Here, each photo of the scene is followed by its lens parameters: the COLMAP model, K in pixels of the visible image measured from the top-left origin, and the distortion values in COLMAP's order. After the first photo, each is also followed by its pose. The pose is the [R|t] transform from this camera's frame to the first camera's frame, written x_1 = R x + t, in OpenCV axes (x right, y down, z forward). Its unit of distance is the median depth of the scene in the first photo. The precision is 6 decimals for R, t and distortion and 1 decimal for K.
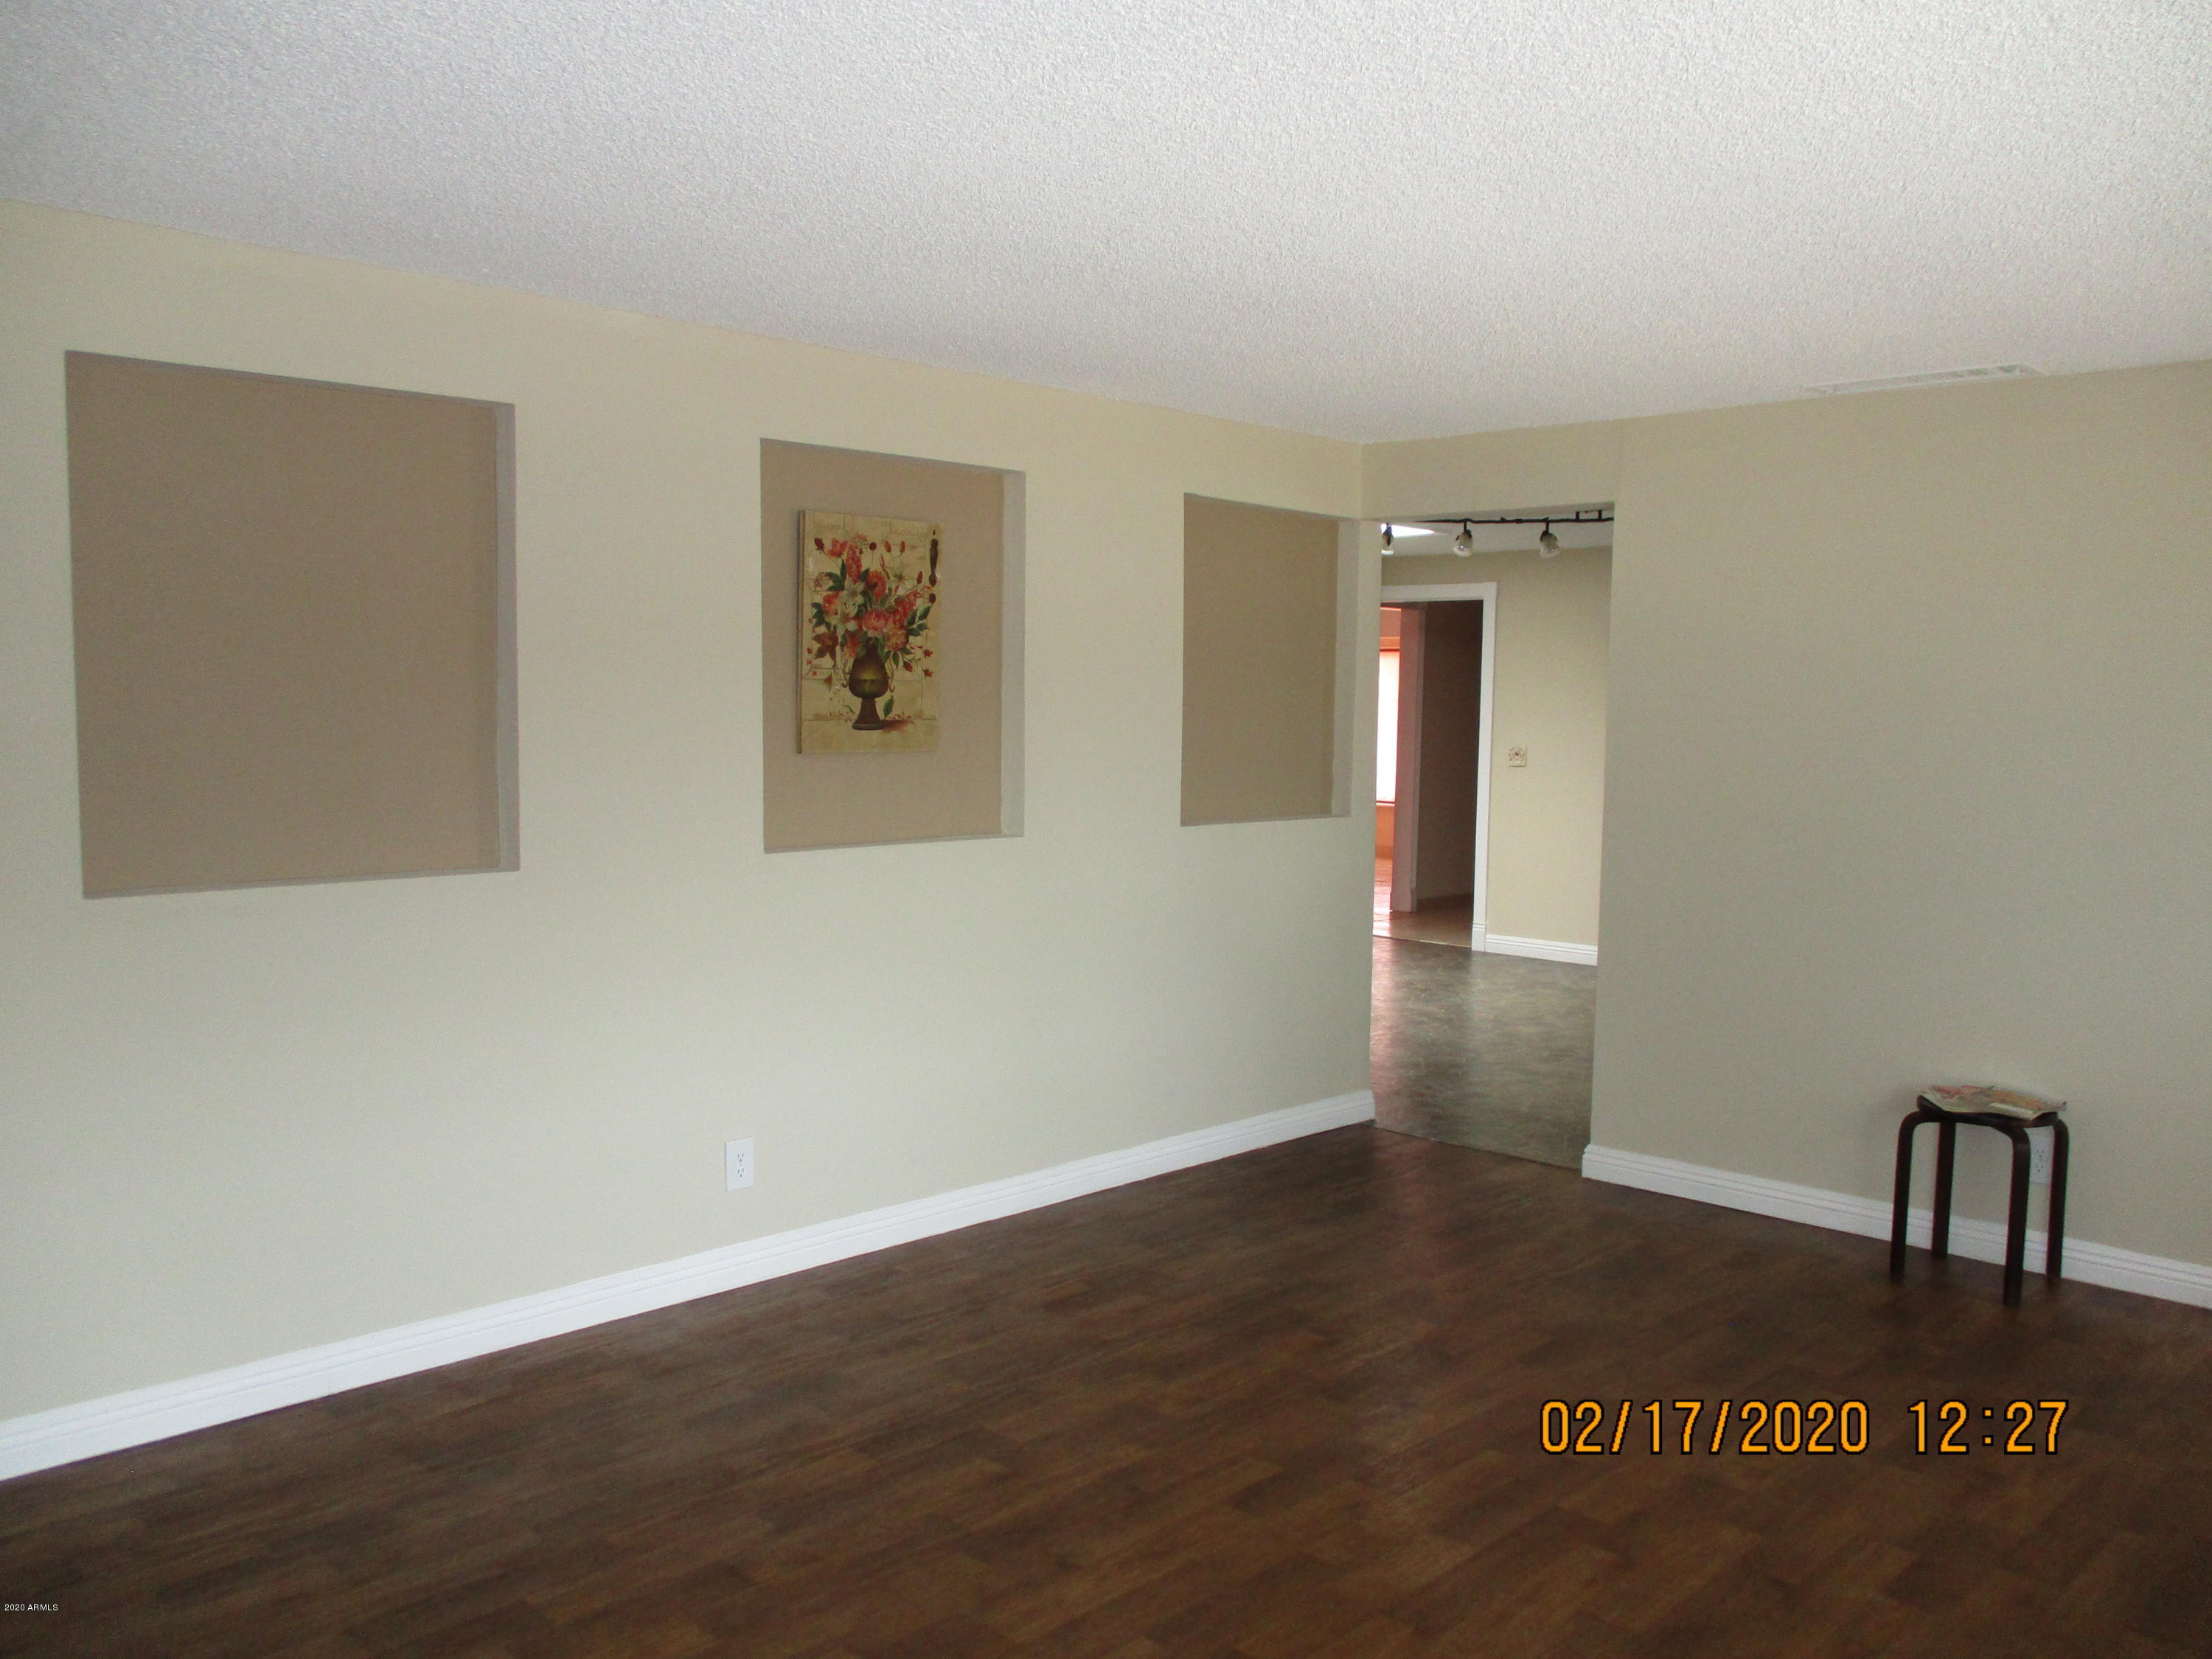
lens RADIAL K [[1824.0, 0, 1105.9], [0, 1824.0, 834.9], [0, 0, 1]] dist [-0.037774, 0.010190]
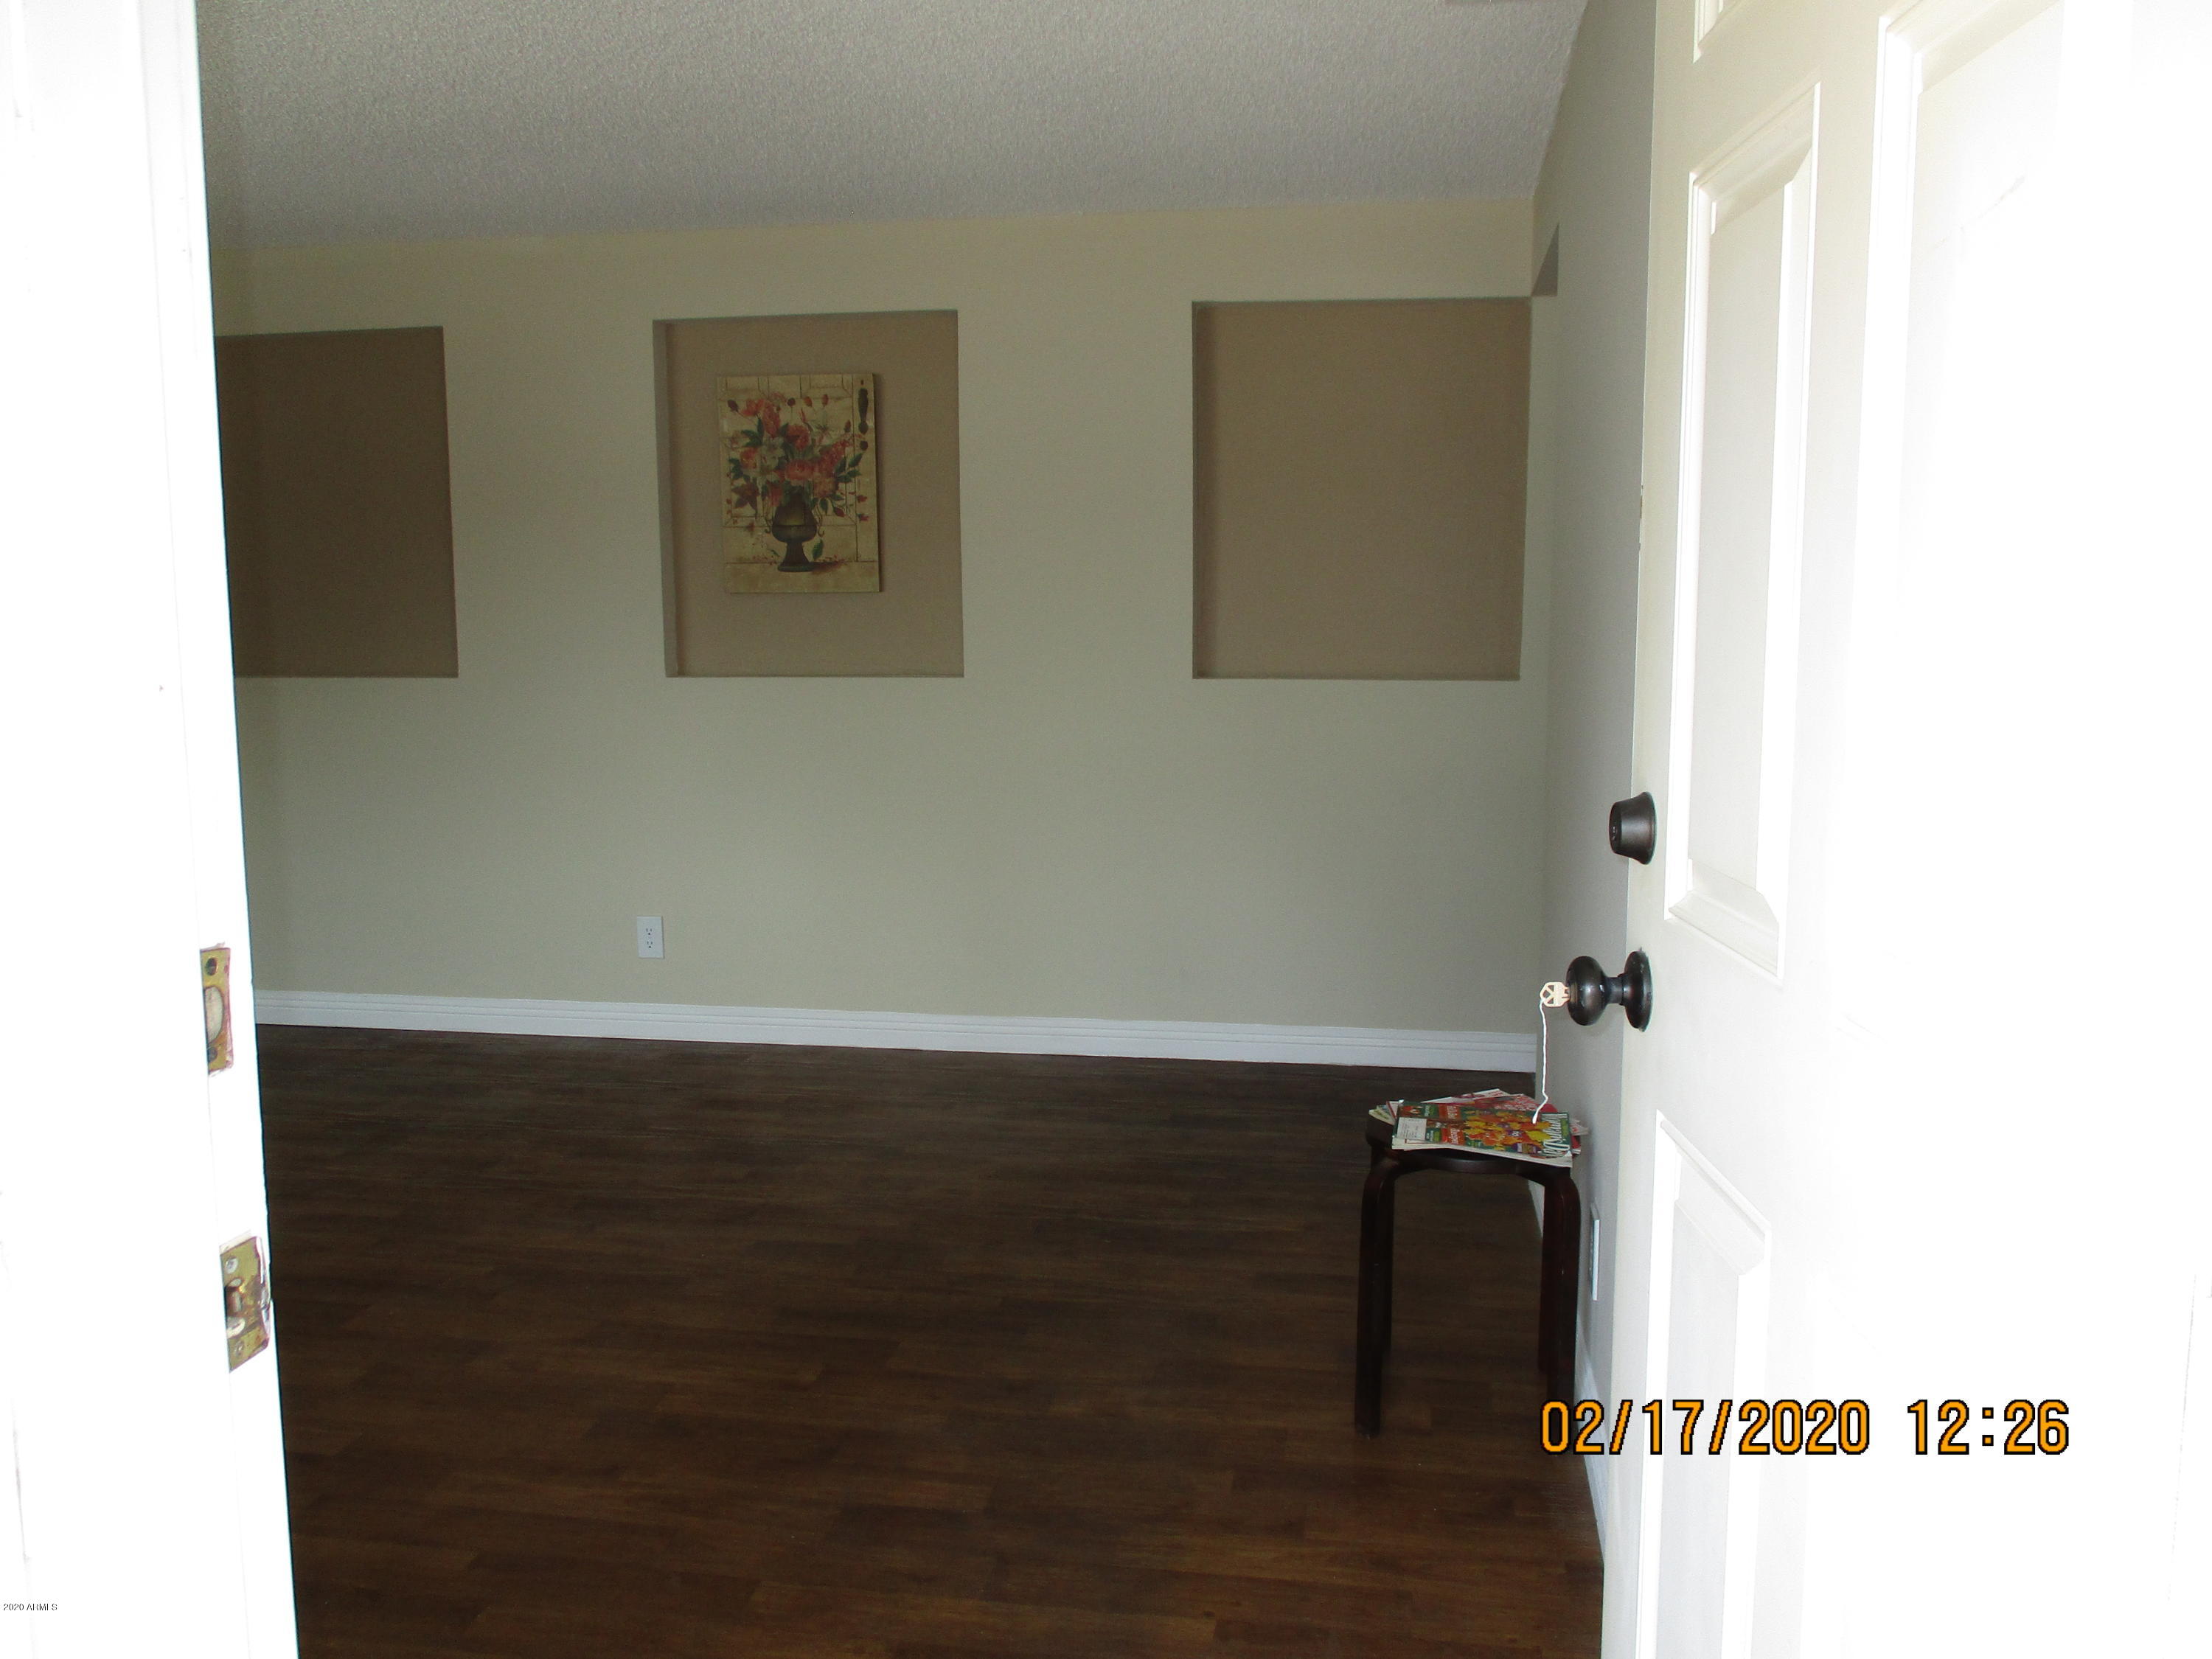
lens RADIAL K [[1824.0, 0, 1106.2], [0, 1824.0, 827.1], [0, 0, 1]] dist [-0.037774, 0.010190]
pose [[0.562791, 0.080059, -0.822713, 0.896264], [-0.053793, 0.996736, 0.060195, 0.019753], [0.824847, 0.010379, 0.565261, 0.541330]]
